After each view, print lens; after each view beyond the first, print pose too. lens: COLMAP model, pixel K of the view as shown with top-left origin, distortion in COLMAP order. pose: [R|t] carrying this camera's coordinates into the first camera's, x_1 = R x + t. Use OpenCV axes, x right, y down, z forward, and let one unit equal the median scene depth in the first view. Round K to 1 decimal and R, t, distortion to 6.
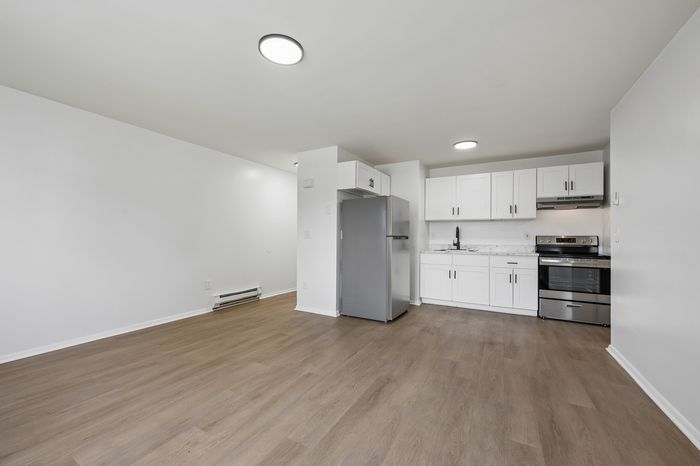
lens RADIAL K [[279.9, 0, 346.8], [0, 279.9, 233.6], [0, 0, 1]] dist [0.001234, 0.000252]
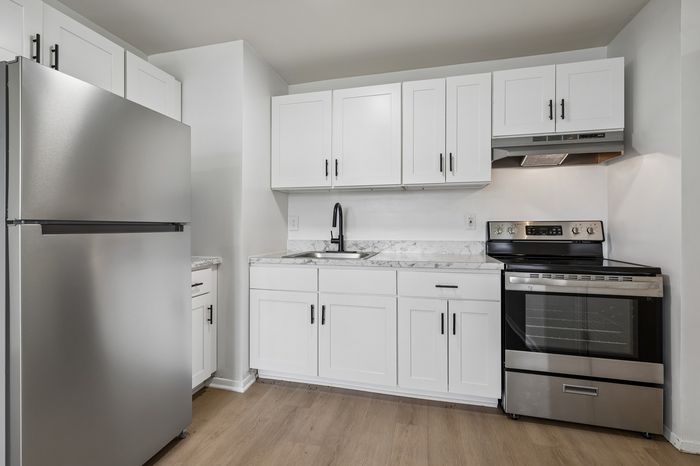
lens RADIAL K [[300.3, 0, 354.5], [0, 300.3, 225.7], [0, 0, 1]] dist [0.000953, 0.000380]
pose [[0.963481, -0.006991, 0.267686, 0.317983], [0.004815, 0.999950, 0.008785, 0.009319], [-0.267734, -0.007175, 0.963466, 0.566406]]
